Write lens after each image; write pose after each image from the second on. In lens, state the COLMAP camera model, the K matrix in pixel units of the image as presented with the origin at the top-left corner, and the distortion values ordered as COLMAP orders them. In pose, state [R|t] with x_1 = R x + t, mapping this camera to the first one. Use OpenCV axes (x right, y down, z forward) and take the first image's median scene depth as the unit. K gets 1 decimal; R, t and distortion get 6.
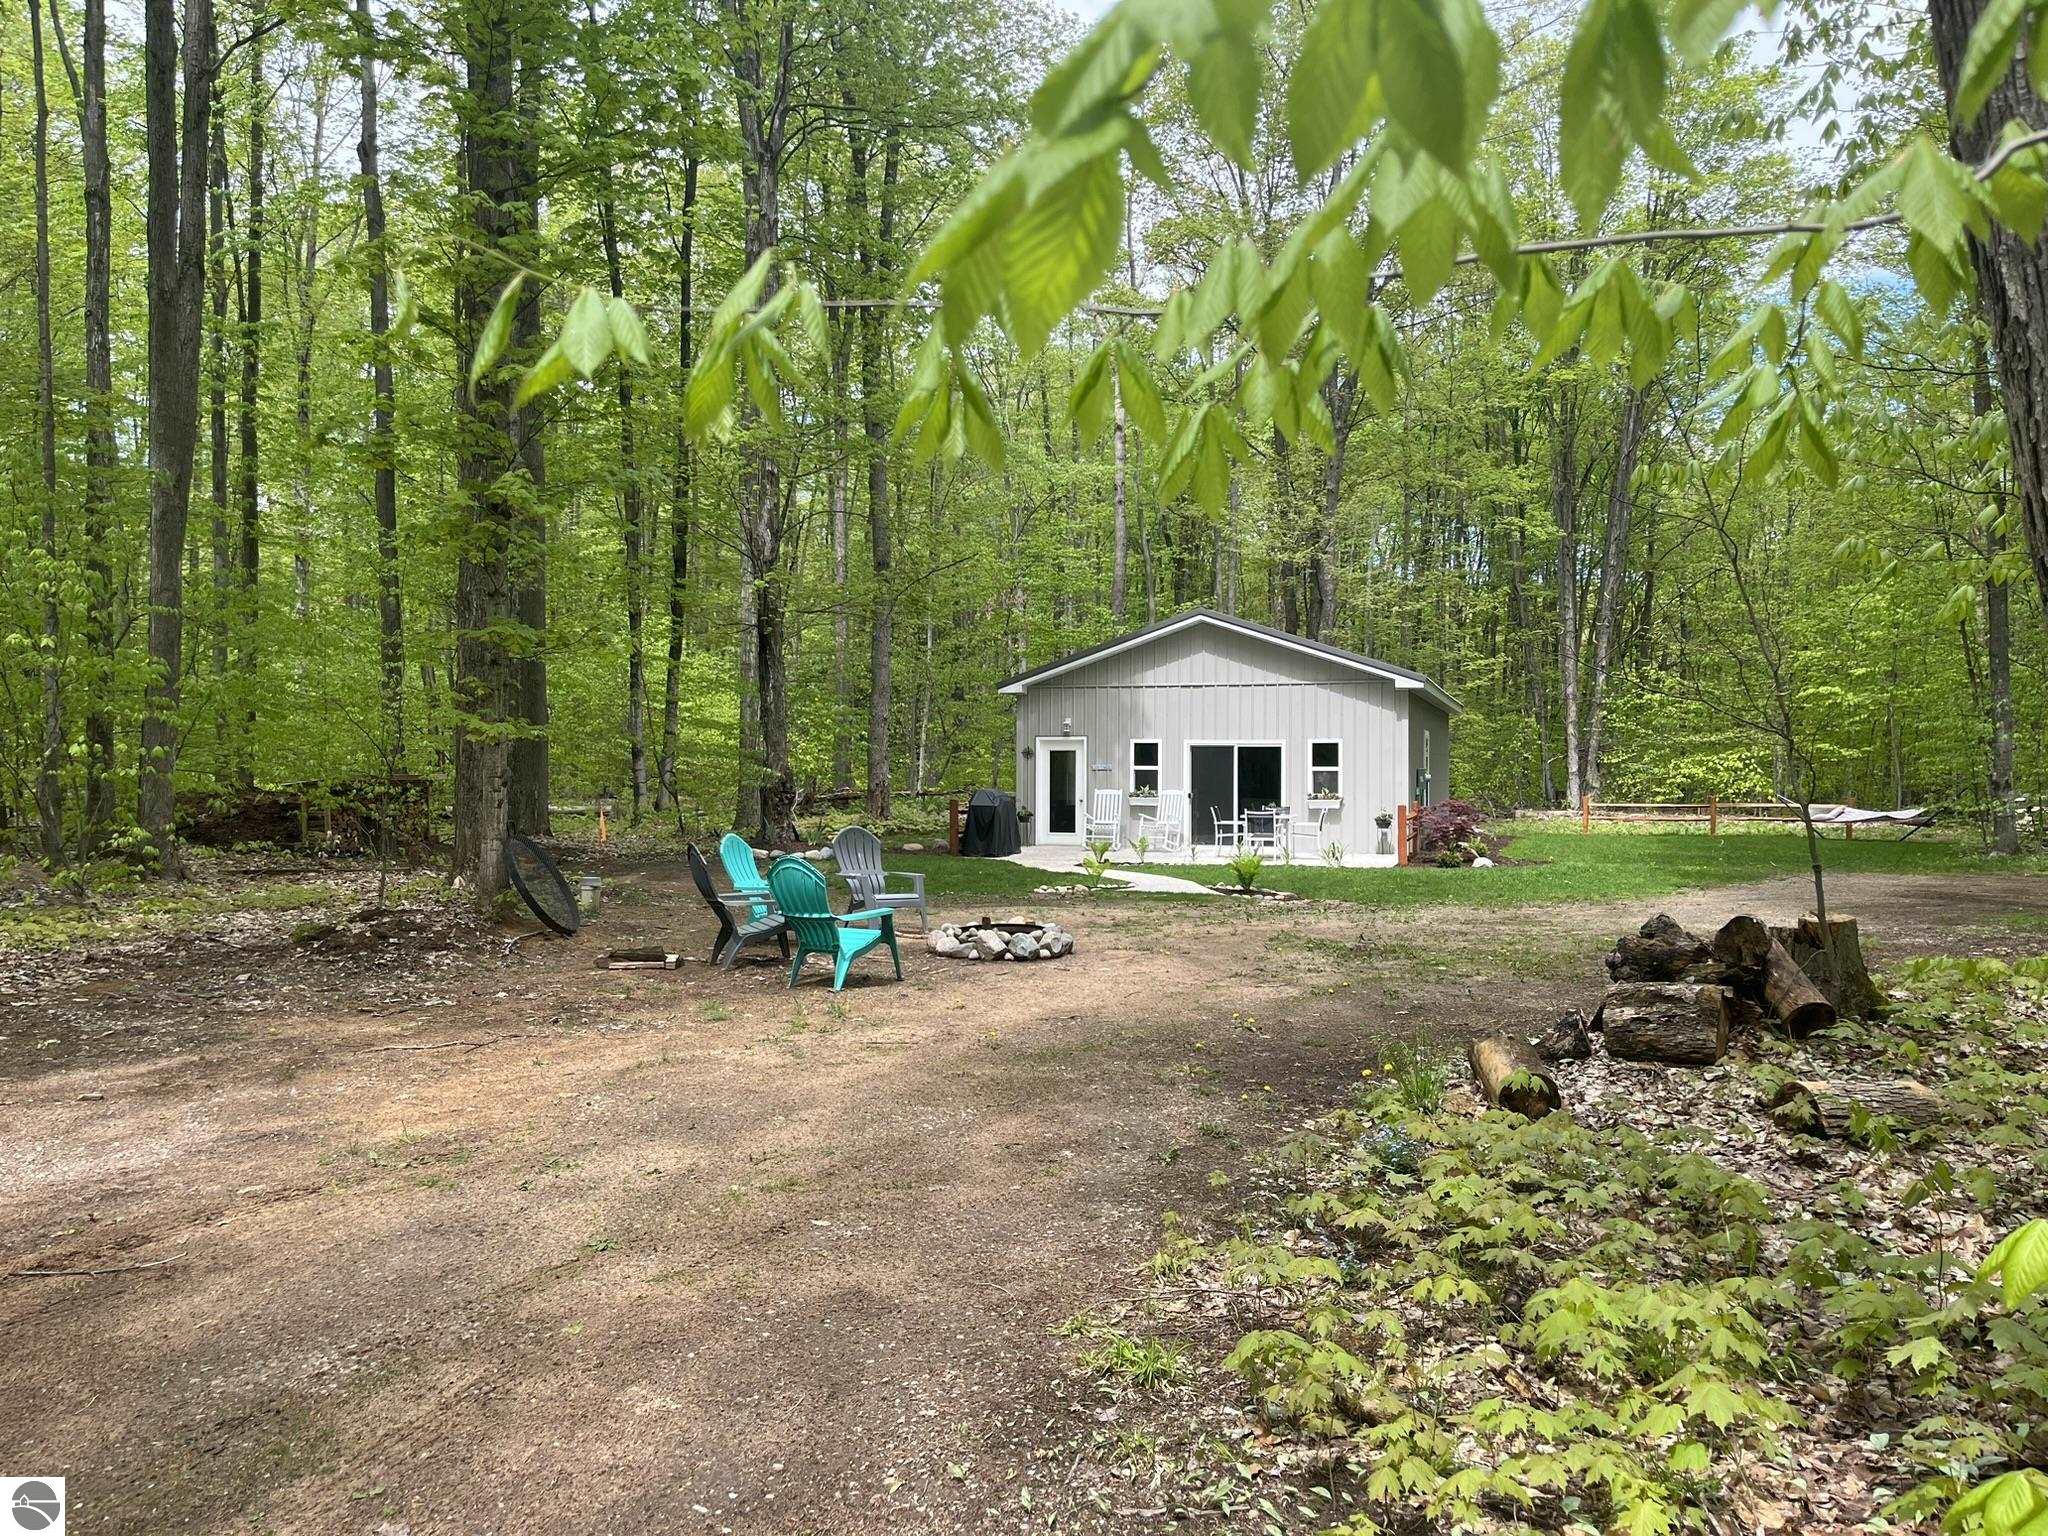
lens RADIAL K [[1545.9, 0, 1026.6], [0, 1545.9, 772.2], [0, 0, 1]] dist [0.009925, -0.008160]
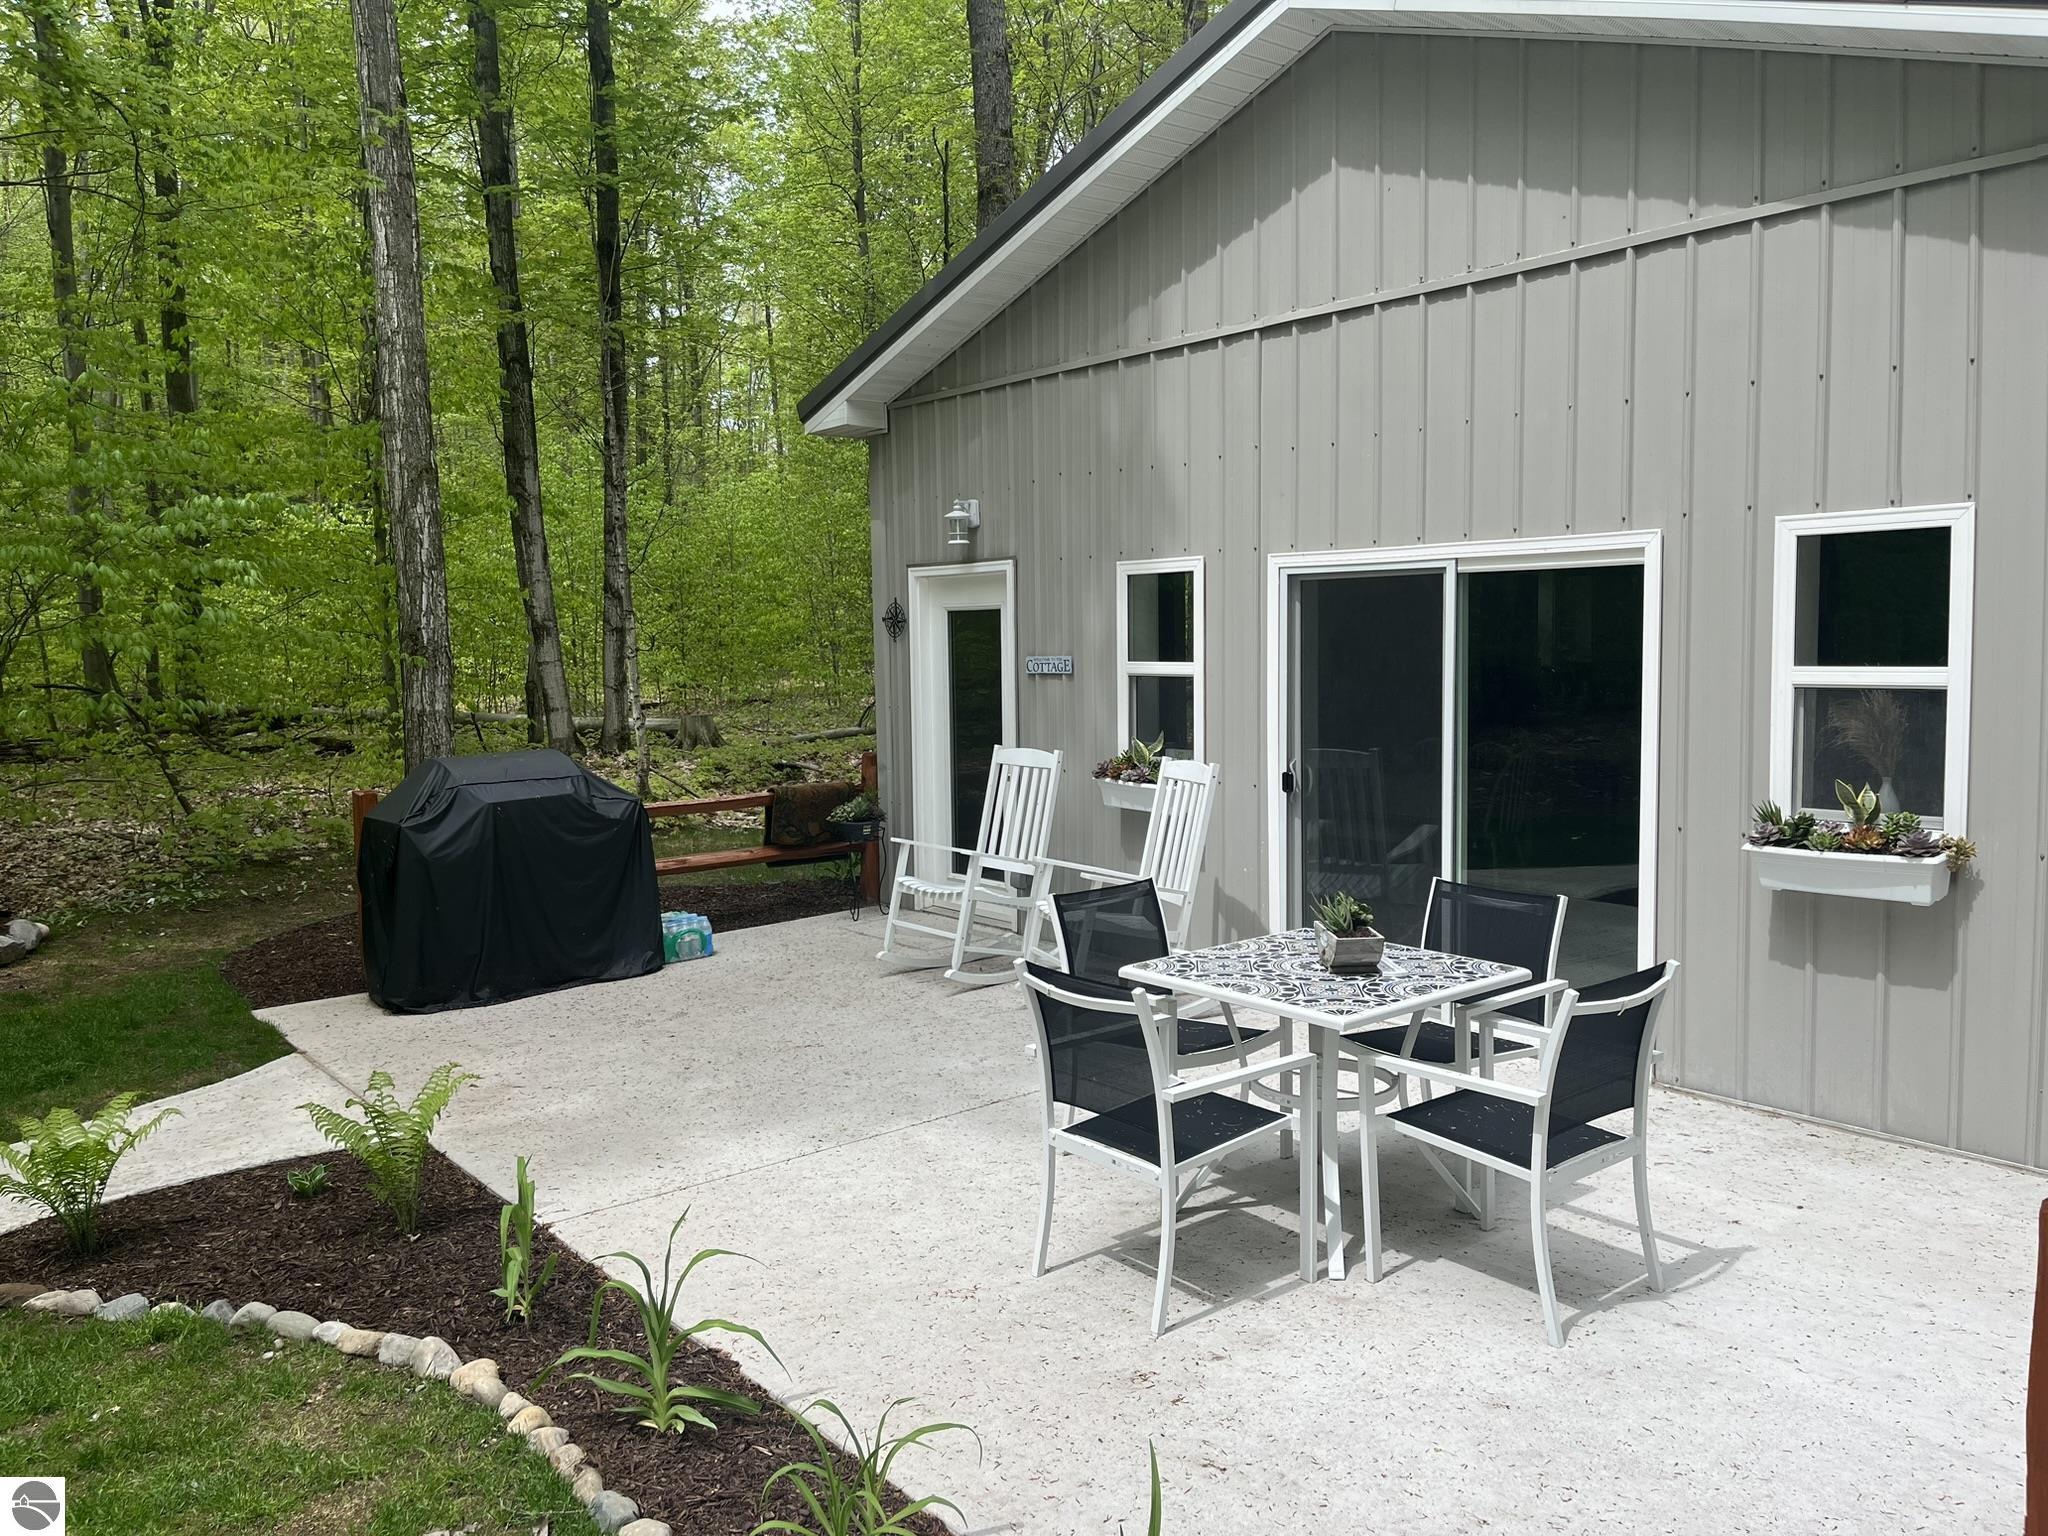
lens RADIAL K [[1545.9, 0, 1018.0], [0, 1545.9, 762.1], [0, 0, 1]] dist [0.009925, -0.008160]
pose [[0.835928, 0.028330, -0.548108, 0.205567], [0.018996, 0.996575, 0.080482, -0.008586], [0.548510, -0.077689, 0.832527, 0.778496]]
